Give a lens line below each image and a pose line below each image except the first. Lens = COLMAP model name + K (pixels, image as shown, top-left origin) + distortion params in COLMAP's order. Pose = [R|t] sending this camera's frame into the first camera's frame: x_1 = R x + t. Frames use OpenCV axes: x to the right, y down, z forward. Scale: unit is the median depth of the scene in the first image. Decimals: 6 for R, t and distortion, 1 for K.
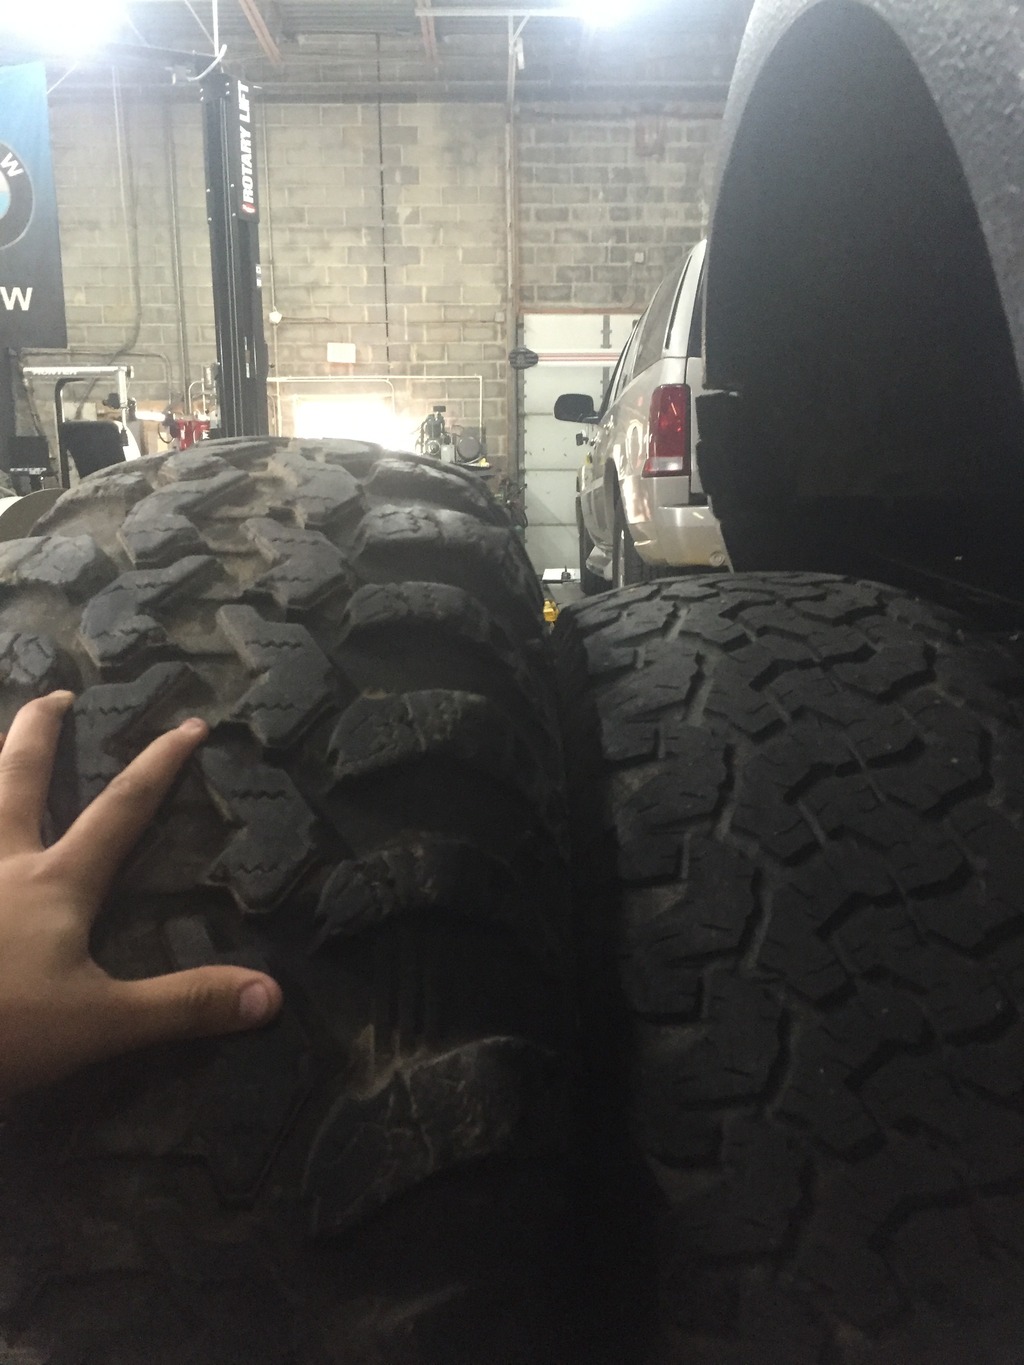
lens RADIAL K [[1166.1, 0, 519.8], [0, 1166.1, 684.2], [0, 0, 1]] dist [0.067543, -0.080072]
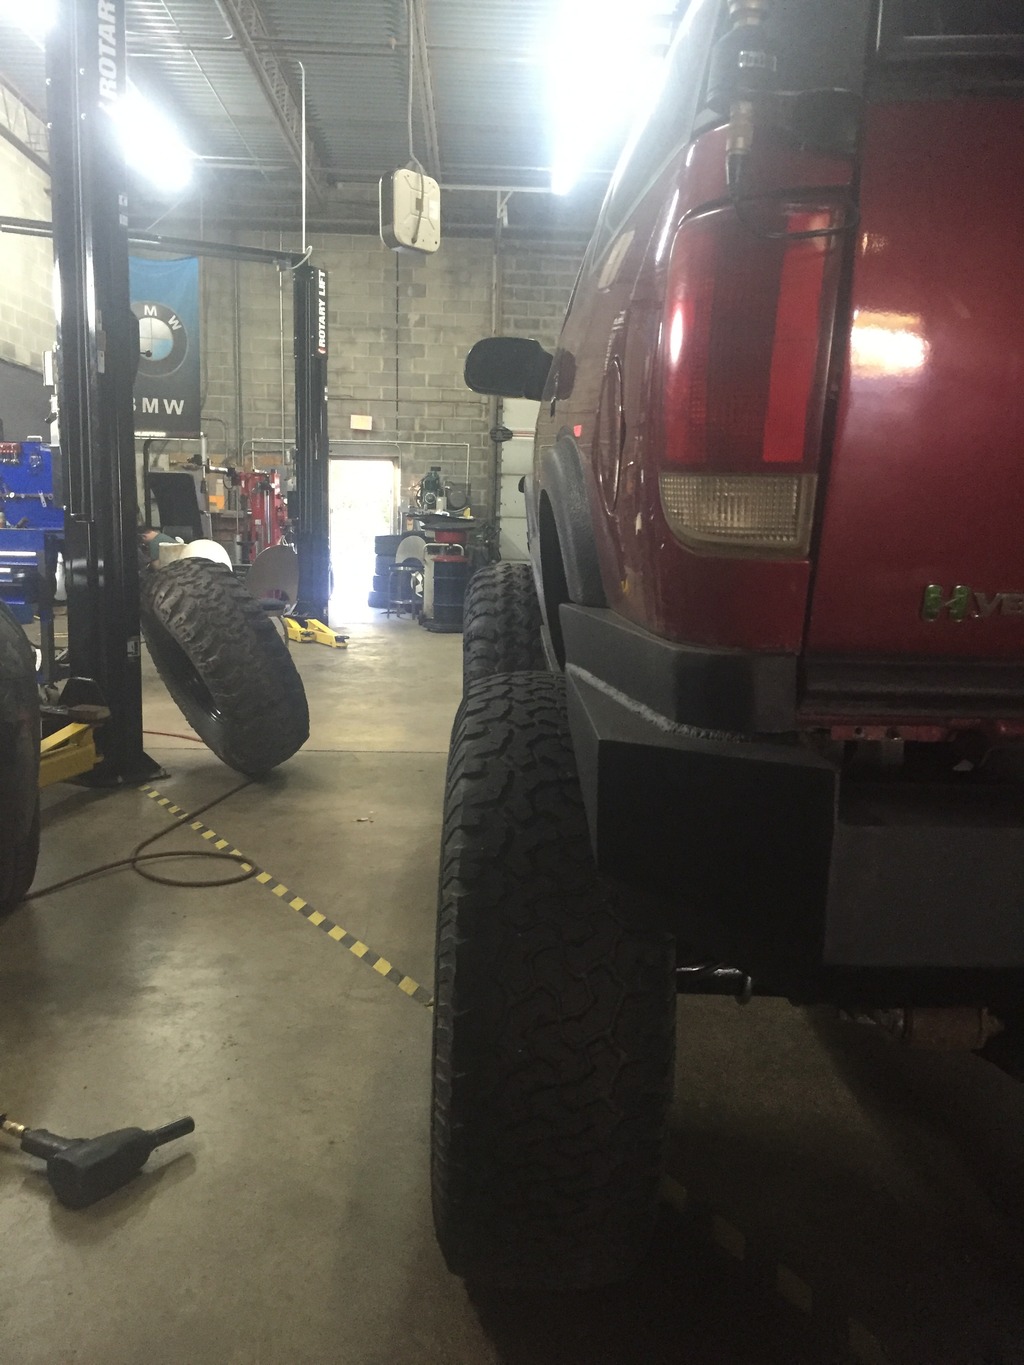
lens RADIAL K [[1166.1, 0, 505.7], [0, 1166.1, 683.0], [0, 0, 1]] dist [0.067543, -0.080072]
pose [[0.999476, 0.031368, 0.007926, 0.005959], [-0.031147, 0.999161, -0.026611, 0.034649], [-0.008754, 0.026350, 0.999614, -0.290200]]
